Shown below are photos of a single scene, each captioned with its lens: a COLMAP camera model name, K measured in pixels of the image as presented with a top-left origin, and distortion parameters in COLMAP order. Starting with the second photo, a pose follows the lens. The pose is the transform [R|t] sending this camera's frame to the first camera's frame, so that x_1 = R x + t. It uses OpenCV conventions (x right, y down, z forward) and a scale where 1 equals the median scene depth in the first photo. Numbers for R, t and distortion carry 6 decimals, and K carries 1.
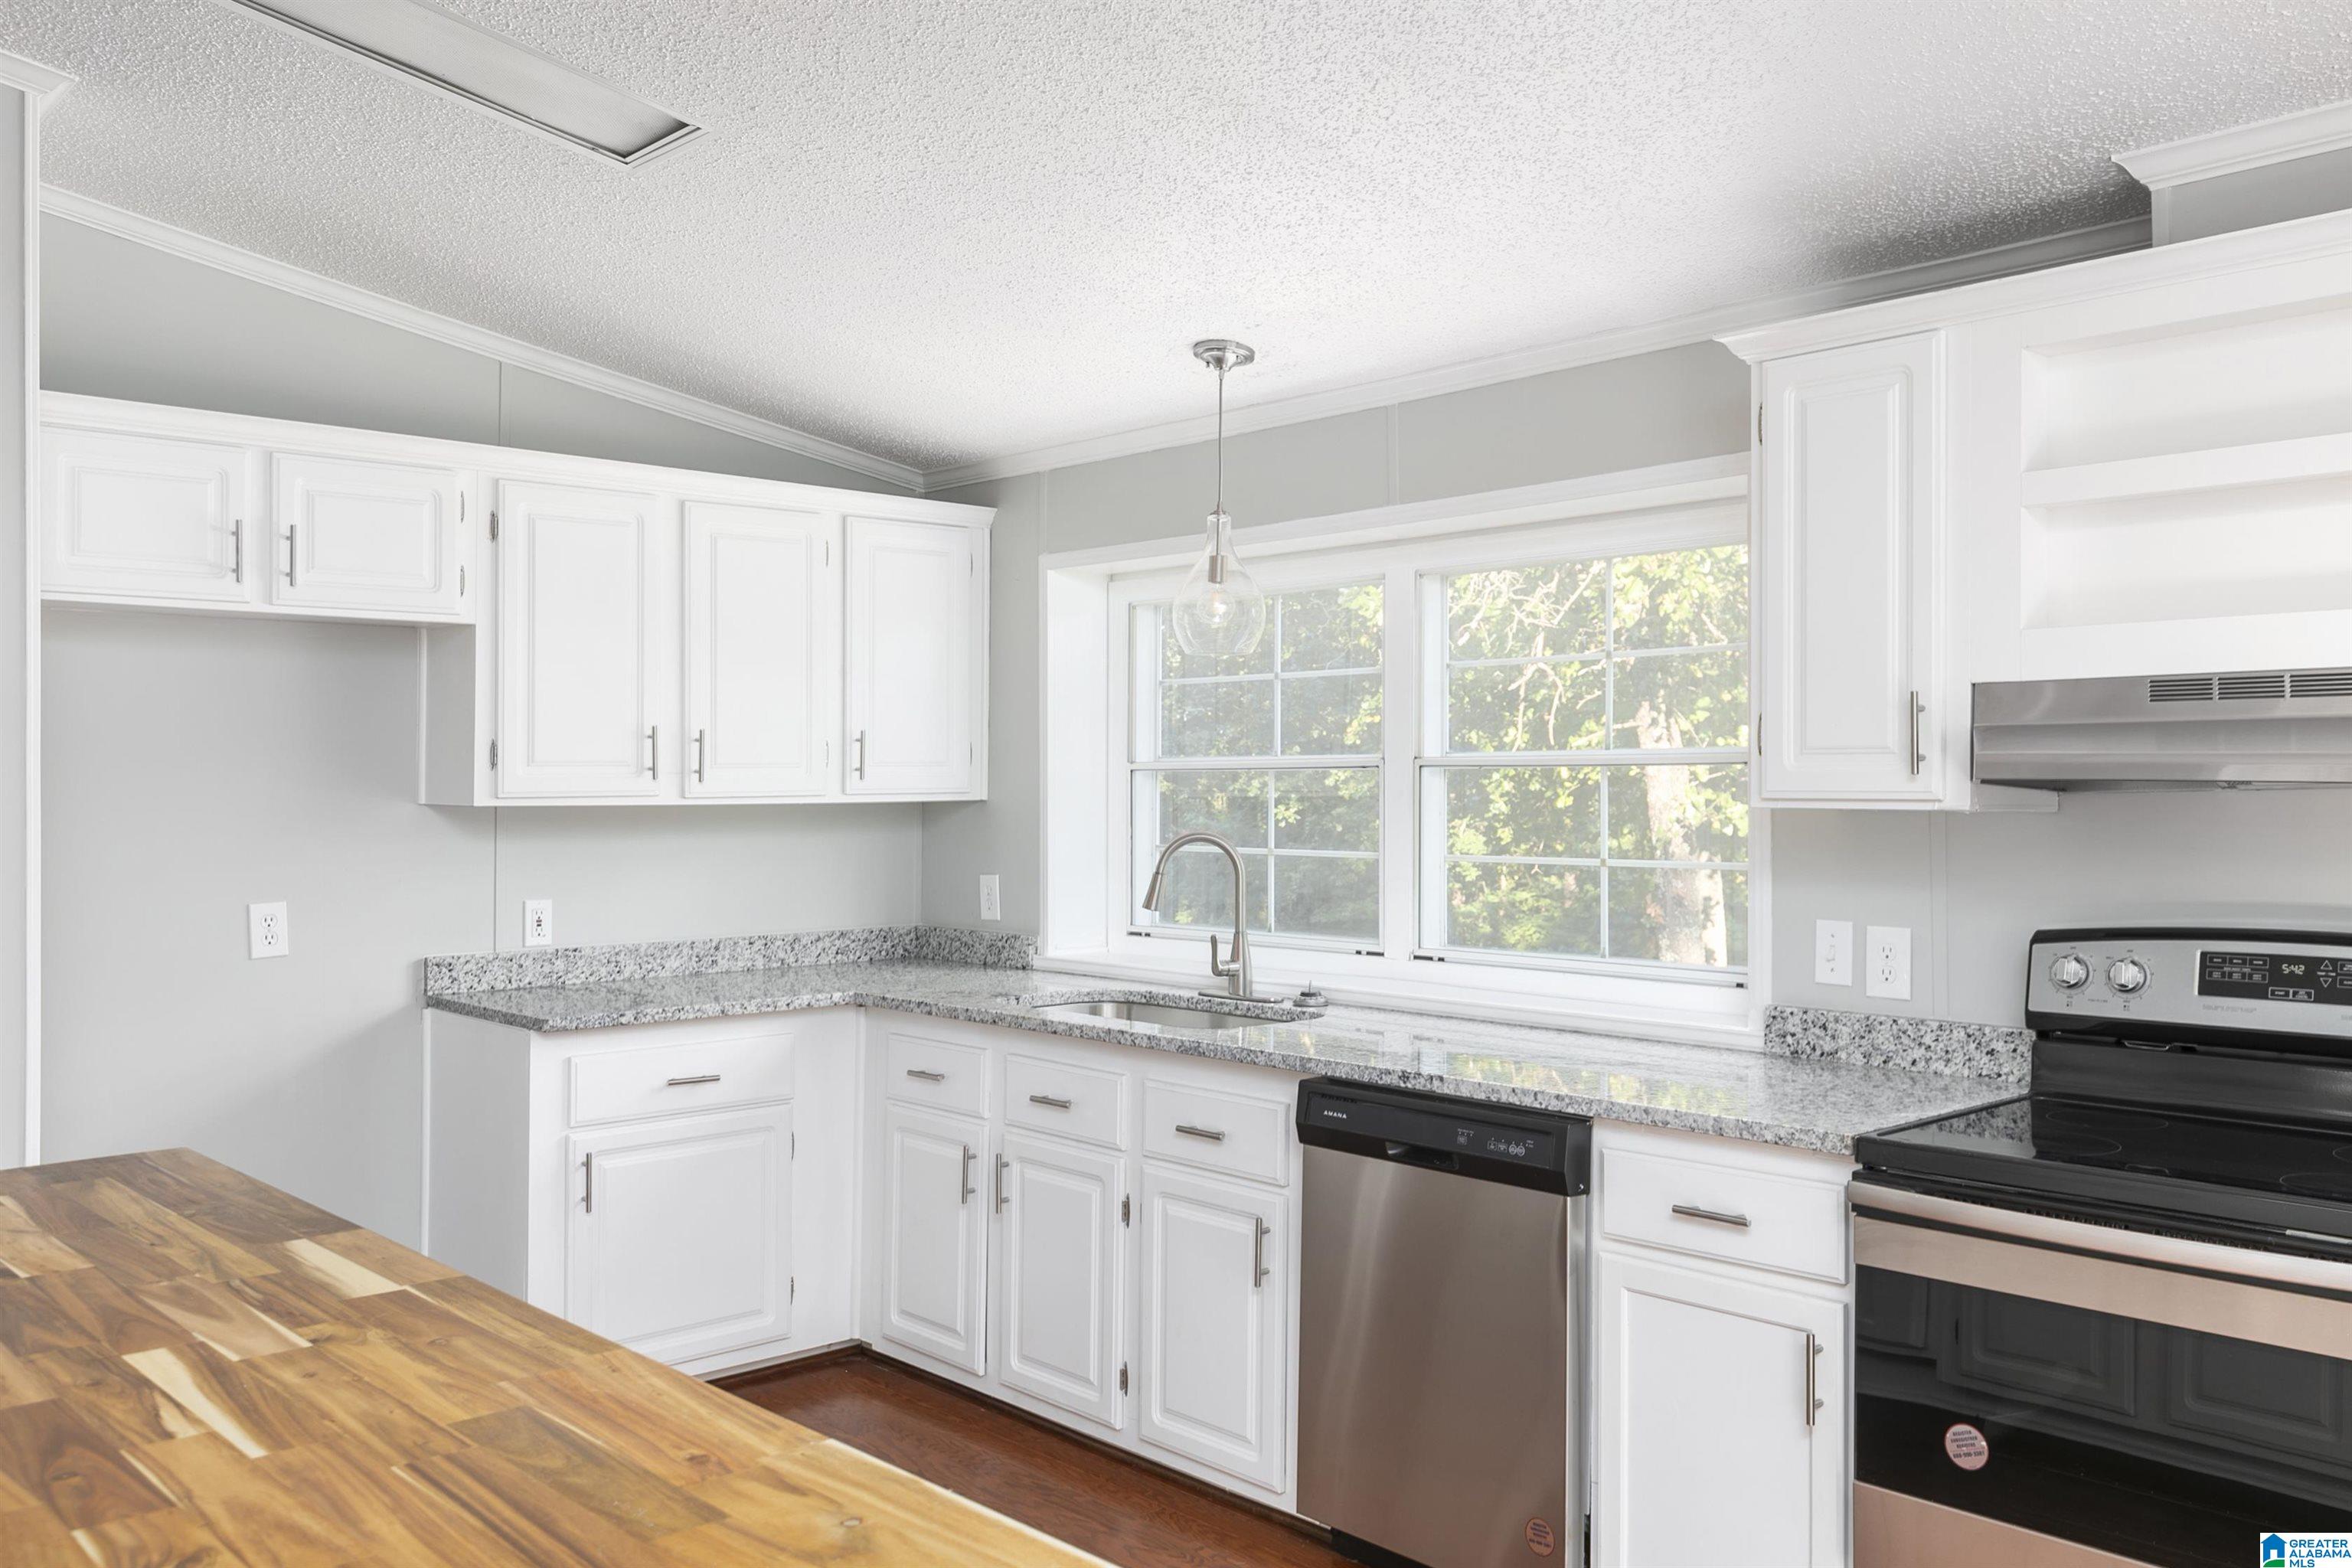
lens RADIAL K [[1927.3, 0, 1176.0], [0, 1927.3, 784.0], [0, 0, 1]] dist [0.011858, 0.000194]
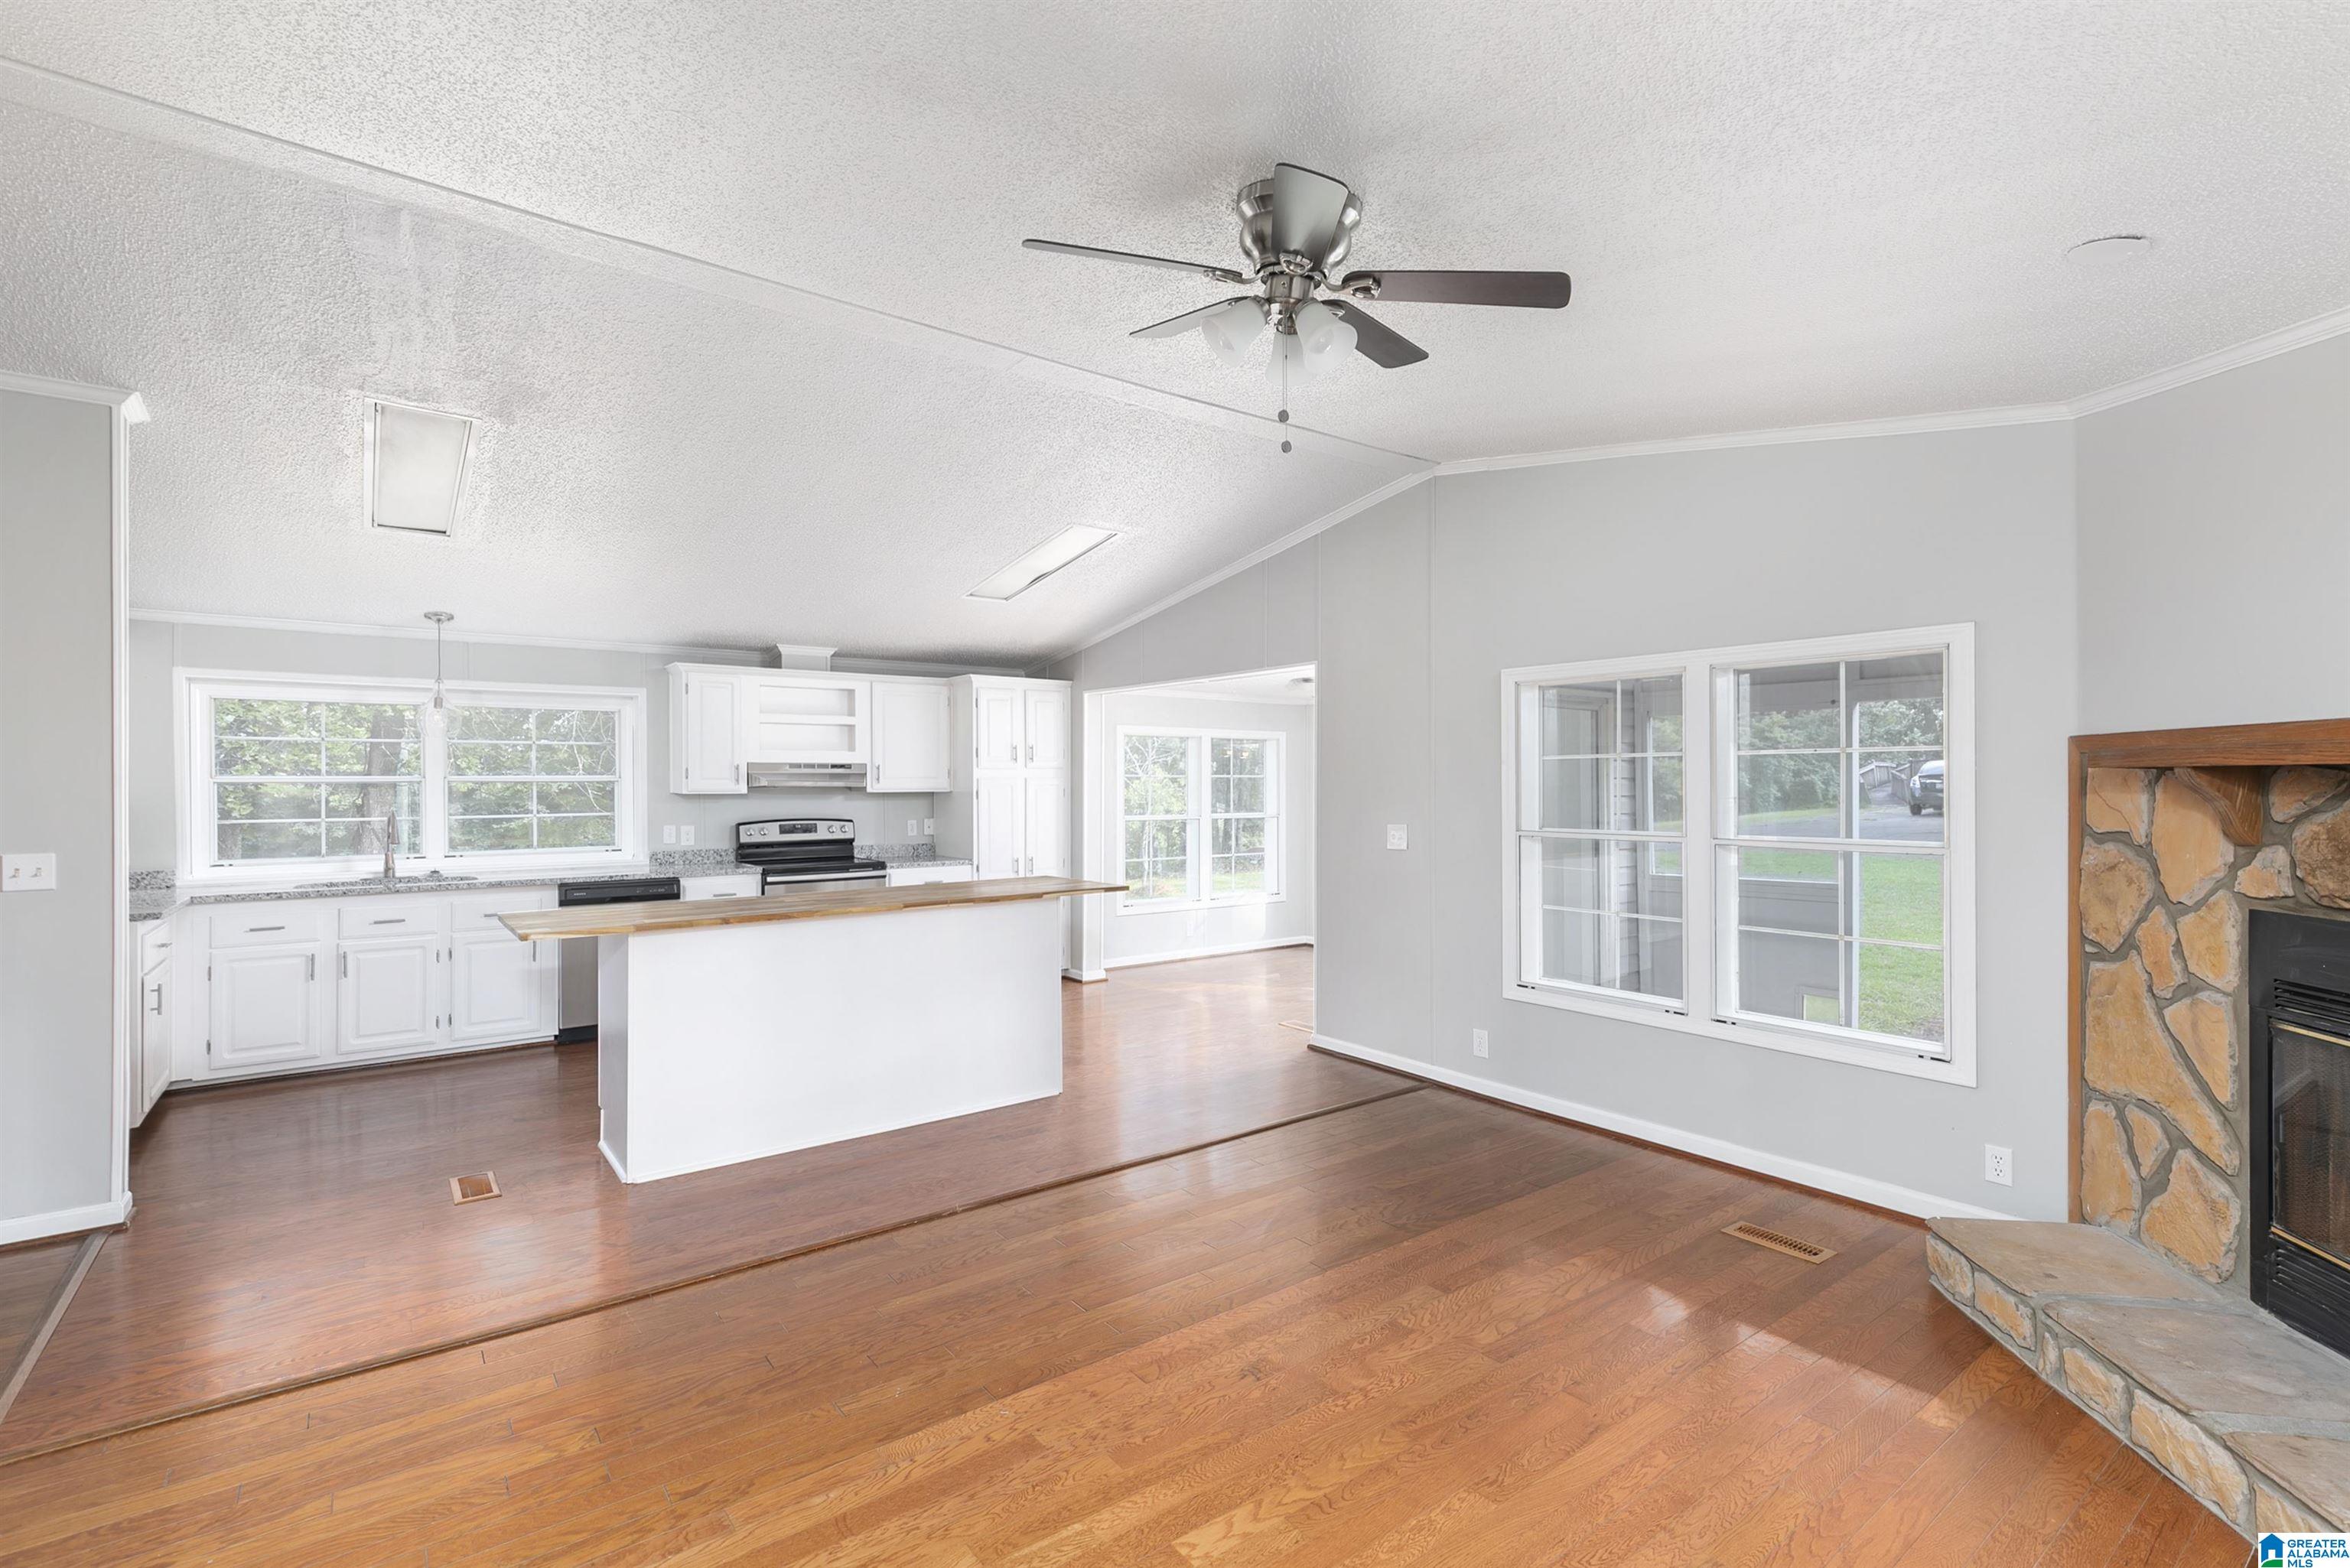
lens RADIAL K [[1080.9, 0, 1175.0], [0, 1080.9, 784.0], [0, 0, 1]] dist [0.000510, 0.000017]
pose [[0.088489, 0.004455, 0.996067, -1.608307], [0.006843, 0.999964, -0.005081, 0.011189], [-0.996054, 0.007266, 0.088455, -0.107828]]
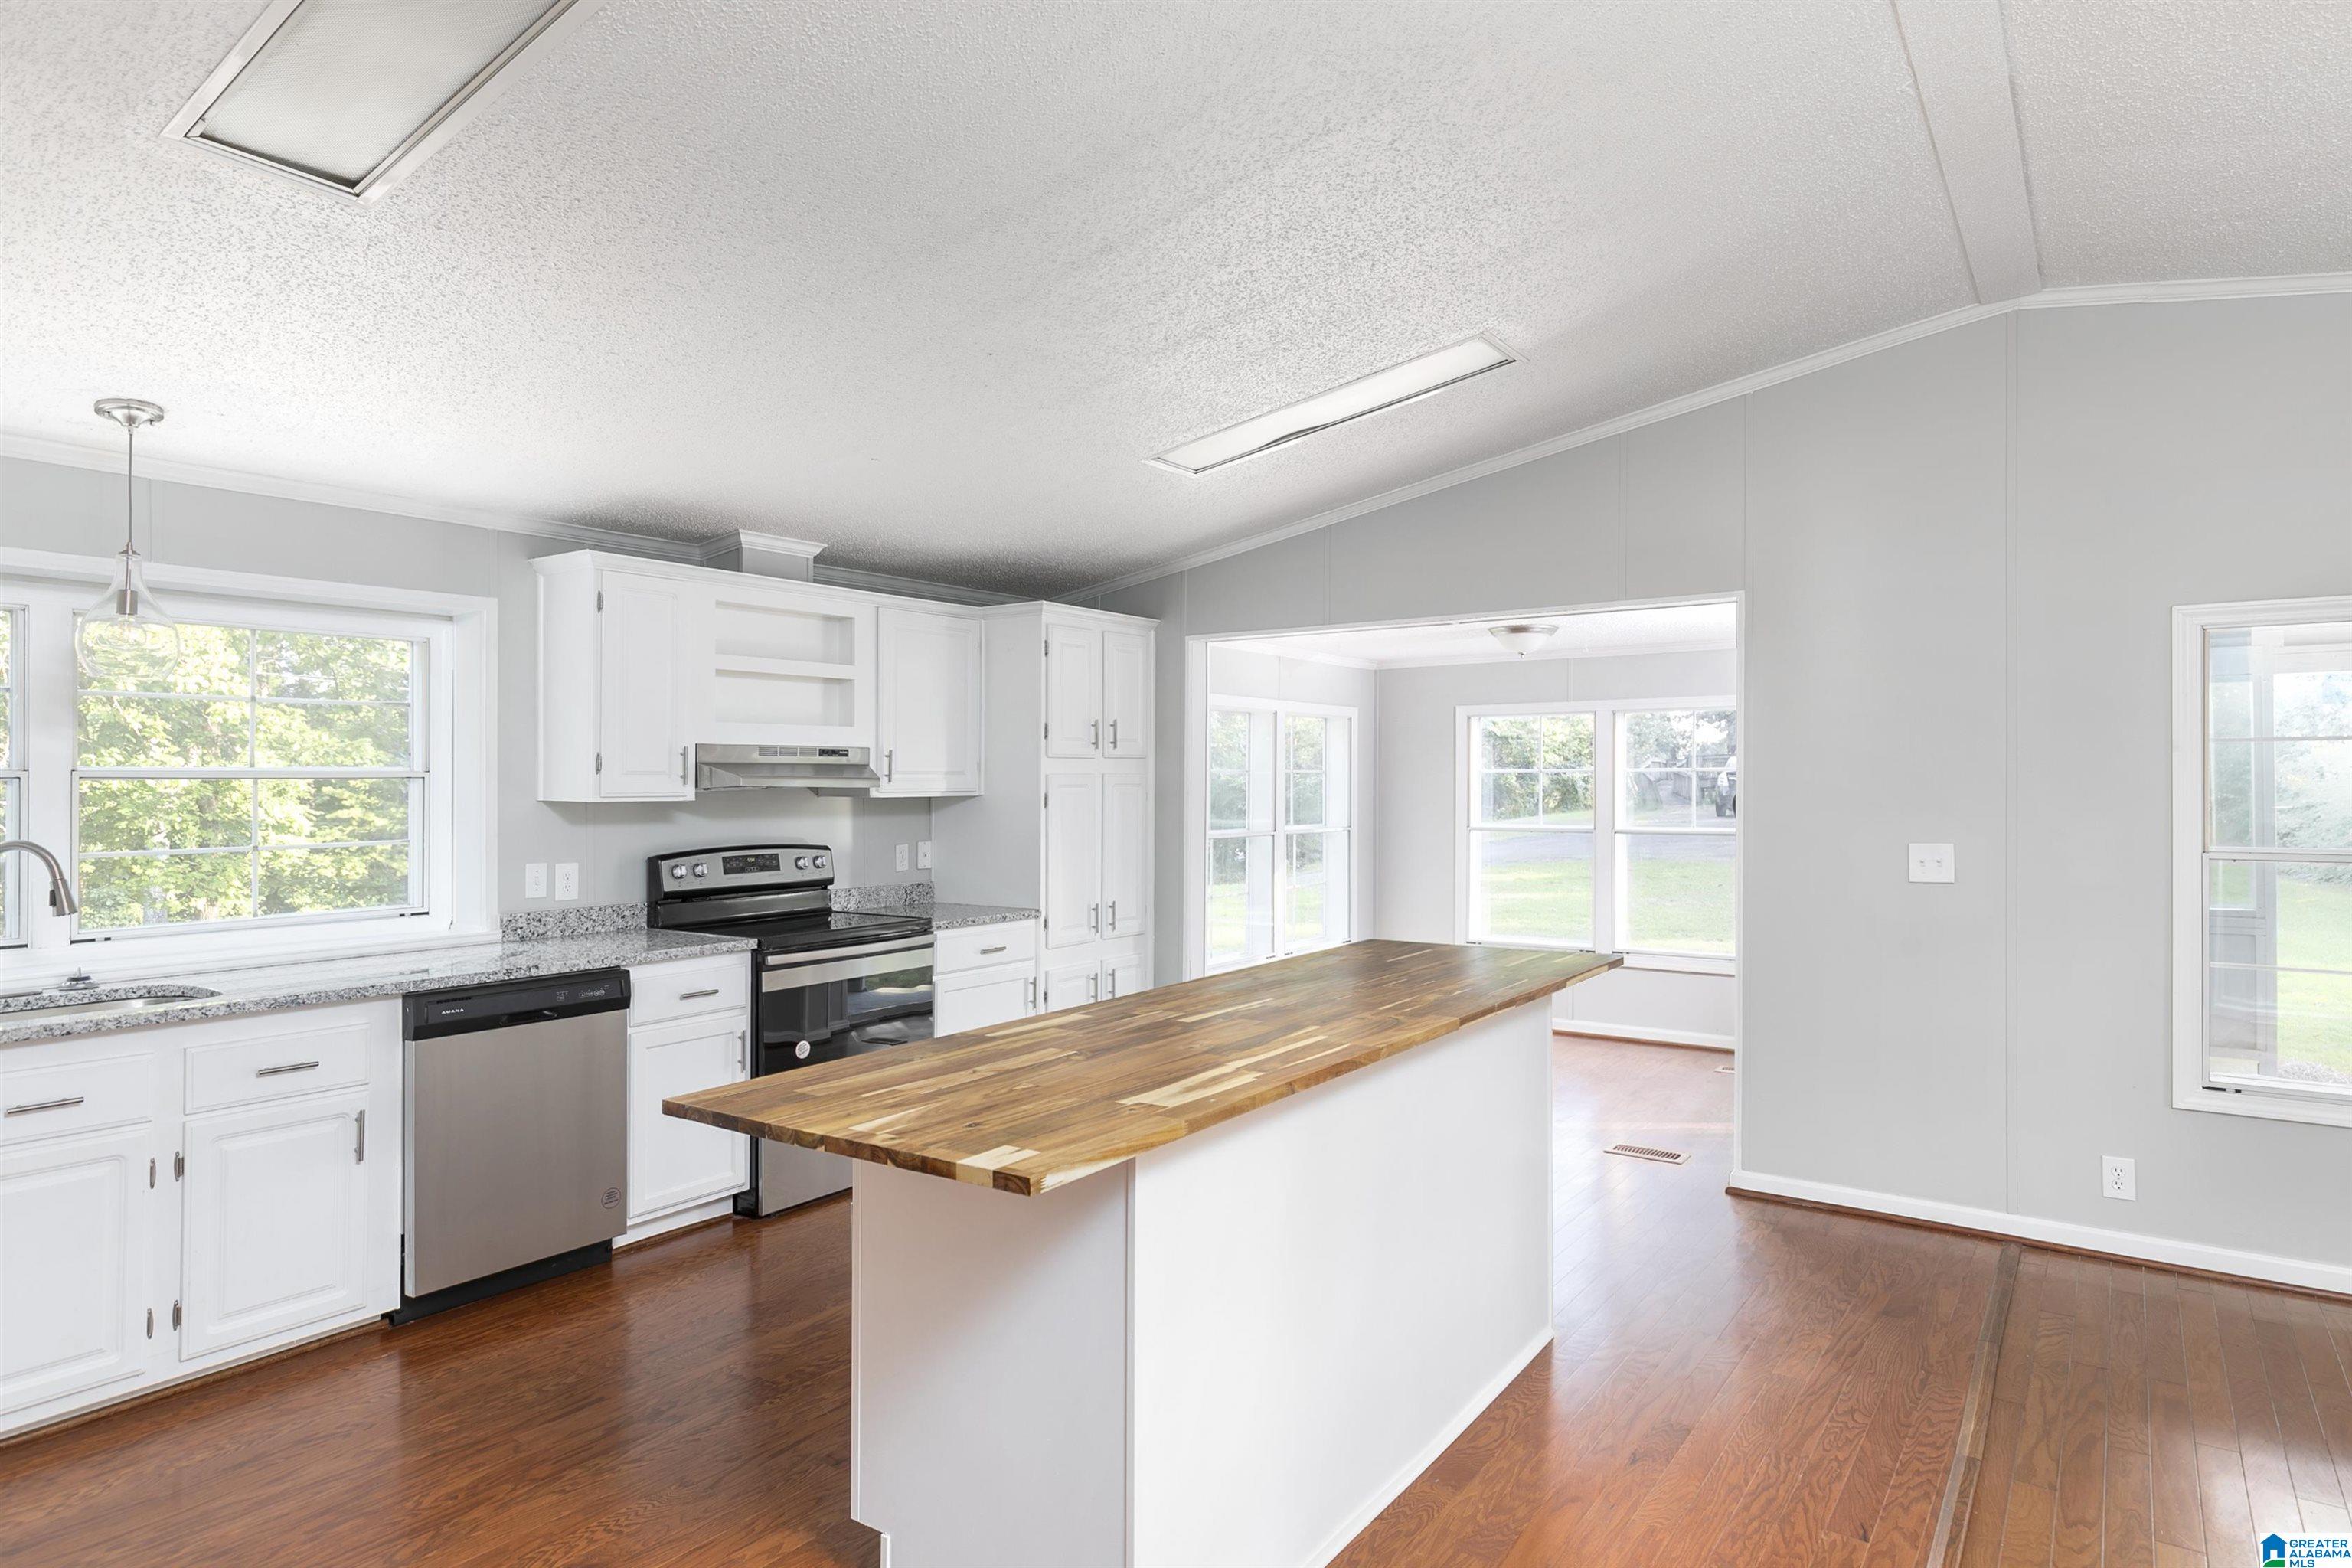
lens RADIAL K [[1348.0, 0, 1176.0], [0, 1348.0, 784.0], [0, 0, 1]] dist [0.004946, 0.000378]
pose [[-0.219254, 0.005023, 0.975655, -1.092035], [0.009266, 0.999952, -0.003066, 0.004359], [-0.975624, 0.008368, -0.219290, 0.703333]]
